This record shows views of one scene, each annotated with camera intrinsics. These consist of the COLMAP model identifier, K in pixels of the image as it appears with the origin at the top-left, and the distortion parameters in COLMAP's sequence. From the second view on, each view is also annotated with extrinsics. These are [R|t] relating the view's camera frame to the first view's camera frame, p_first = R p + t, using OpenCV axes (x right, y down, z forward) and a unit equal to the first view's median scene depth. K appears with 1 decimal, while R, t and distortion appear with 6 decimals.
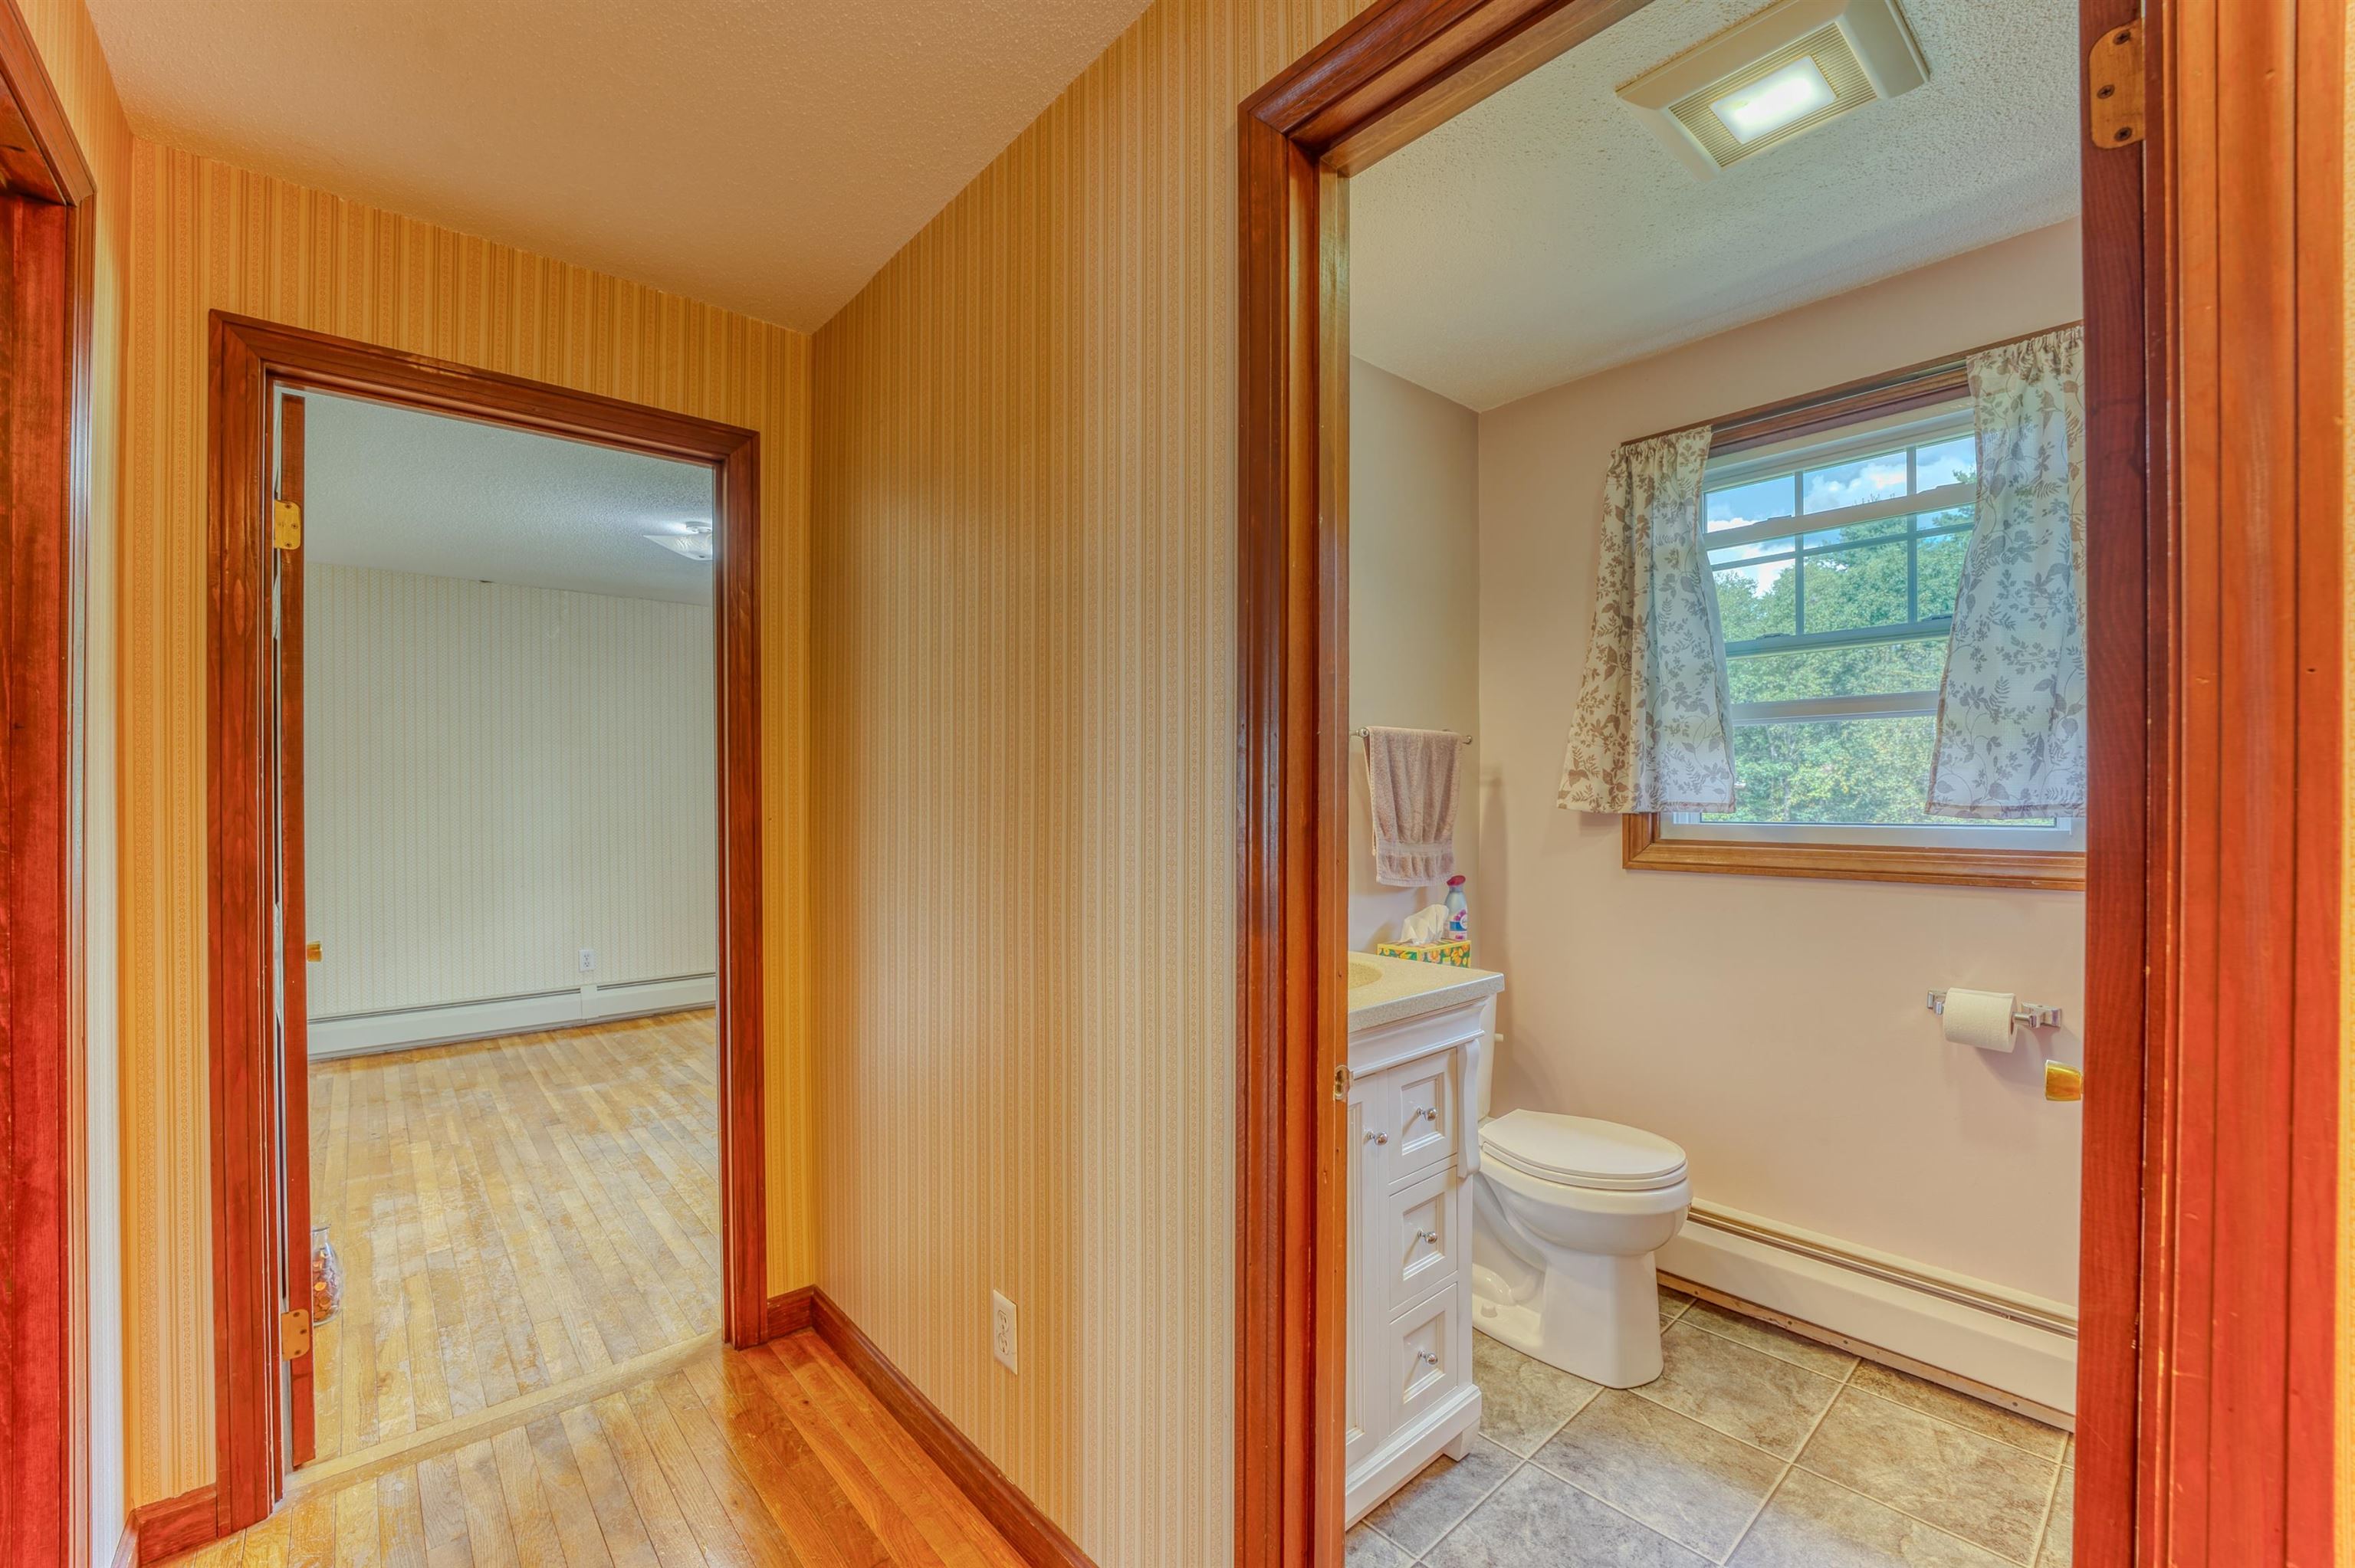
lens RADIAL K [[942.6, 0, 1167.0], [0, 942.6, 786.3], [0, 0, 1]] dist [-0.020919, 0.000611]
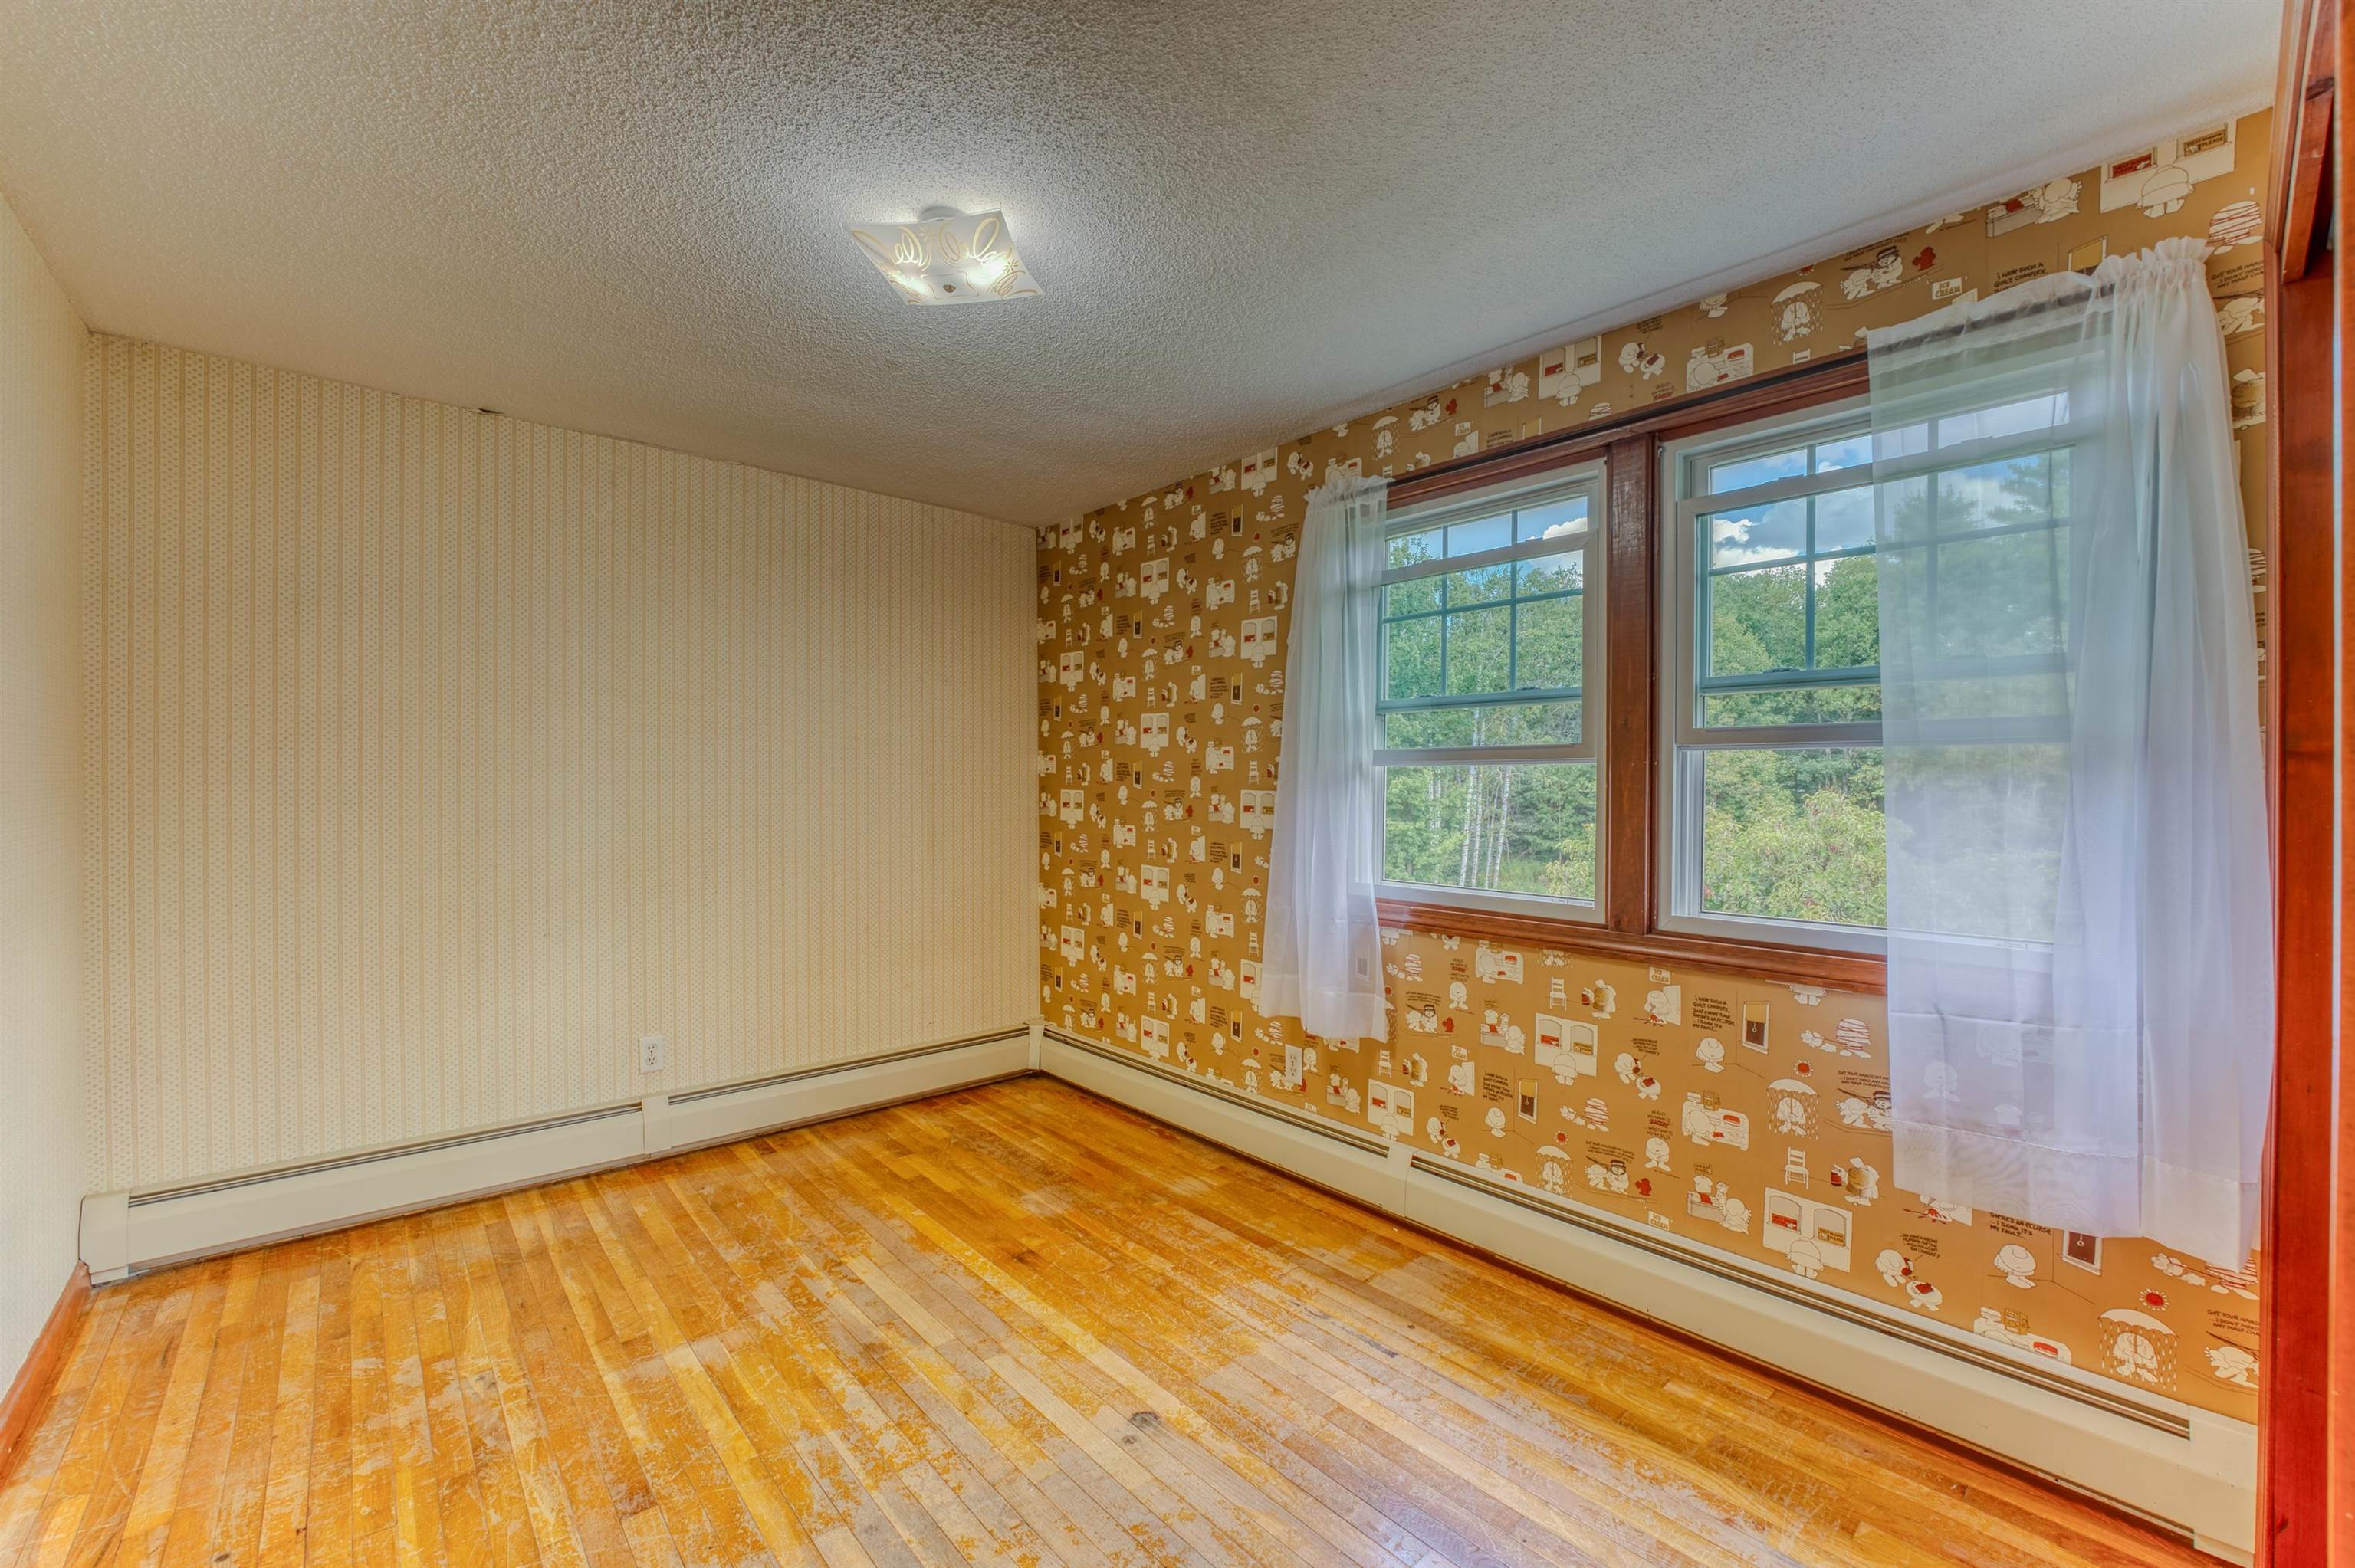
lens RADIAL K [[942.6, 0, 1175.1], [0, 942.6, 778.9], [0, 0, 1]] dist [-0.020919, 0.000611]
pose [[0.999952, 0.006031, 0.007741, -0.358247], [-0.006014, 0.999979, -0.002260, 0.009740], [-0.007755, 0.002214, 0.999967, 0.488545]]
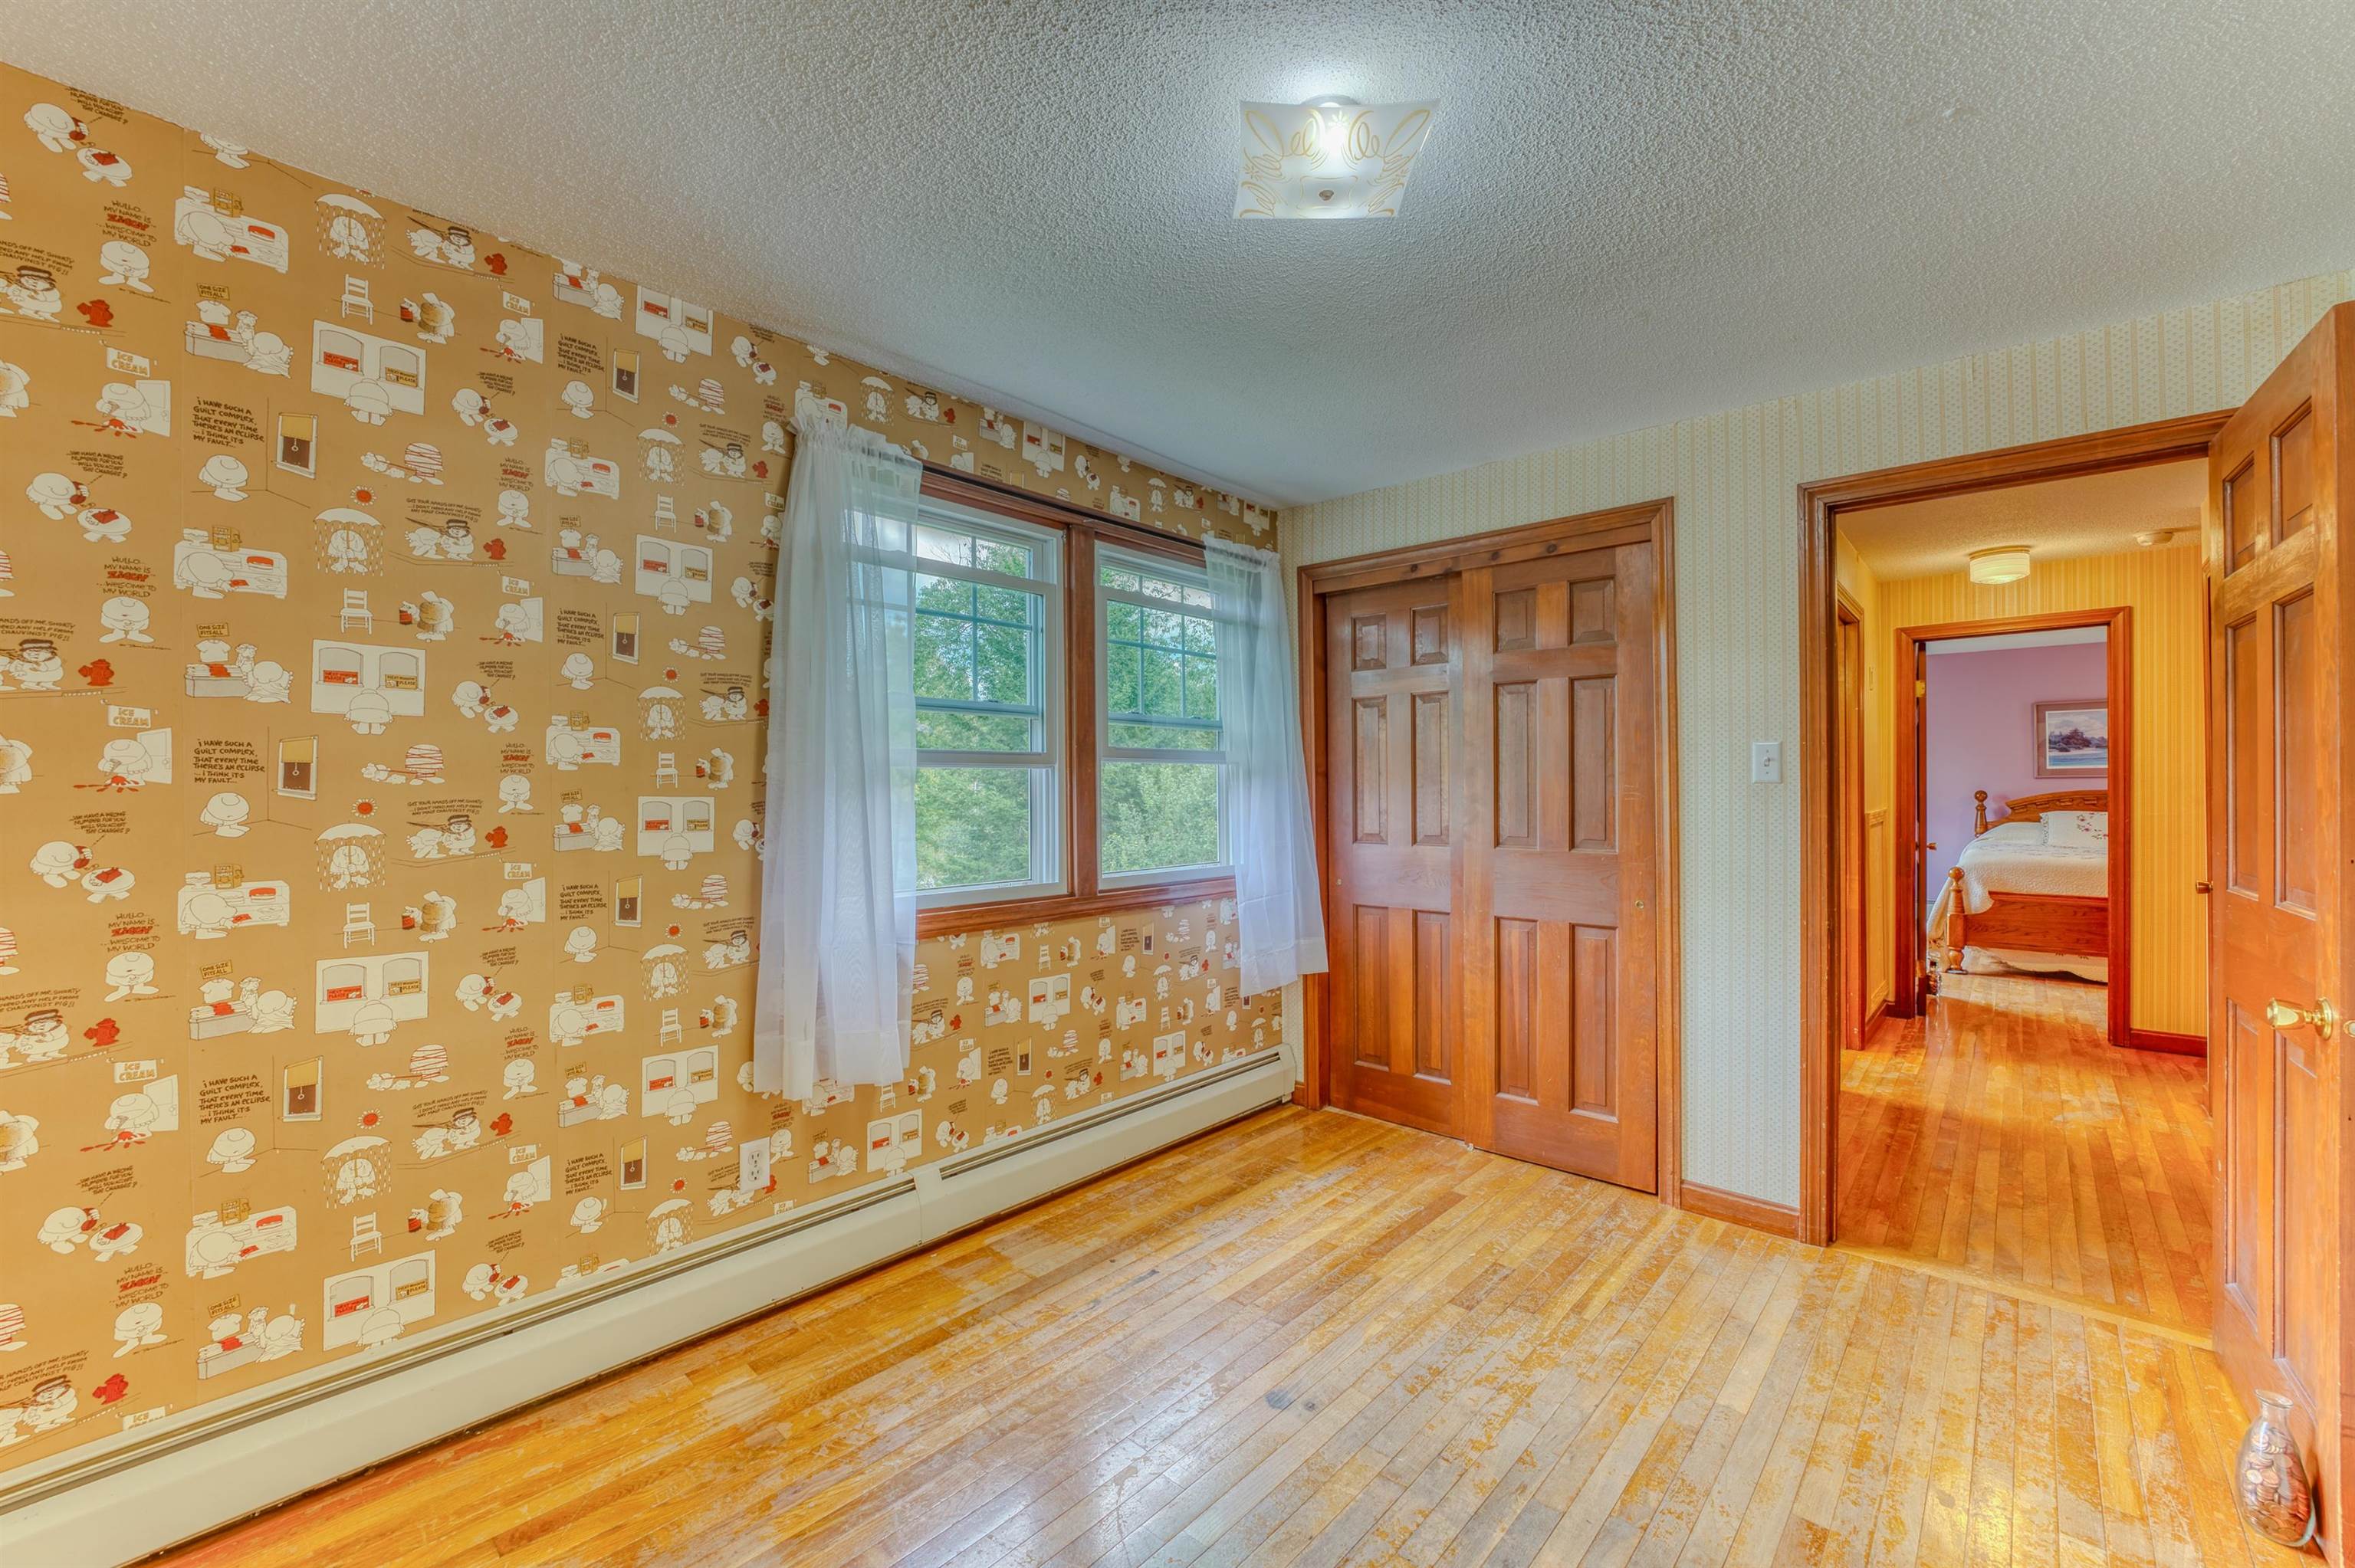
lens RADIAL K [[942.6, 0, 1167.8], [0, 942.6, 792.0], [0, 0, 1]] dist [-0.020919, 0.000611]
pose [[-0.101961, 0.009464, 0.994743, -1.562199], [0.012237, 0.999891, -0.008258, 0.042531], [-0.994713, 0.011331, -0.102066, 1.913573]]
